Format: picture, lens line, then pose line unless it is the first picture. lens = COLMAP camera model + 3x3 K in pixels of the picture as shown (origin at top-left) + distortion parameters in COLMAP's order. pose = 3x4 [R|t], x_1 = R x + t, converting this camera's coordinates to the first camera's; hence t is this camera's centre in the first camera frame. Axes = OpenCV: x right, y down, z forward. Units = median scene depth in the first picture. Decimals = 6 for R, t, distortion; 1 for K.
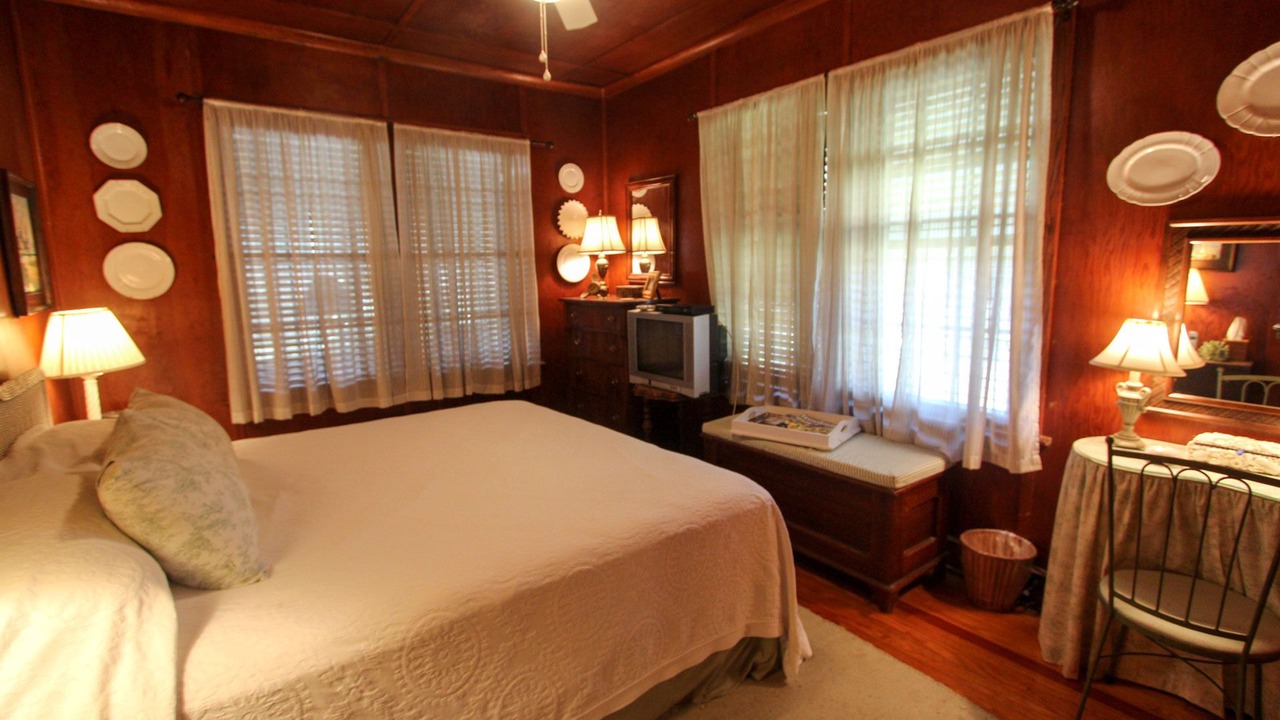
lens RADIAL K [[601.7, 0, 640.0], [0, 601.7, 360.0], [0, 0, 1]] dist [-0.000444, 0.000036]
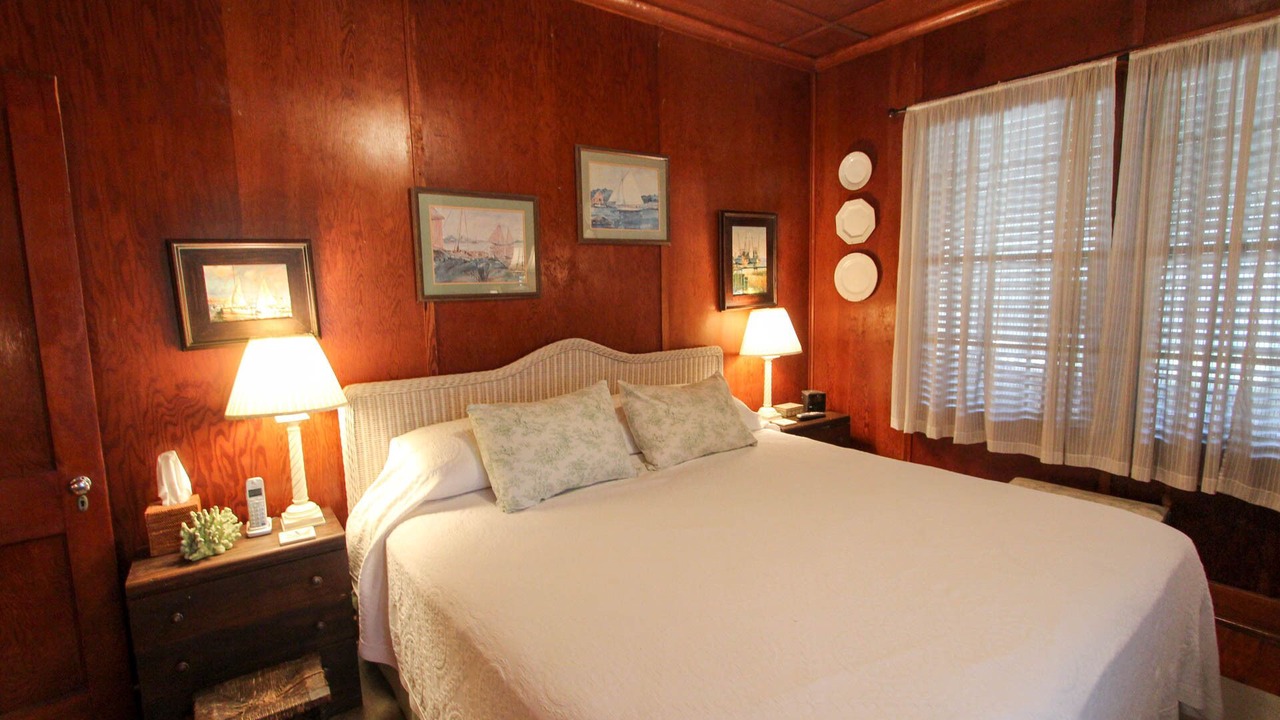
lens RADIAL K [[601.7, 0, 640.0], [0, 601.7, 360.0], [0, 0, 1]] dist [-0.000444, 0.000036]
pose [[0.027945, 0.141810, -0.989499, 0.286062], [-0.130658, 0.981912, 0.137032, -0.085001], [0.991034, 0.125457, 0.045968, 0.492054]]
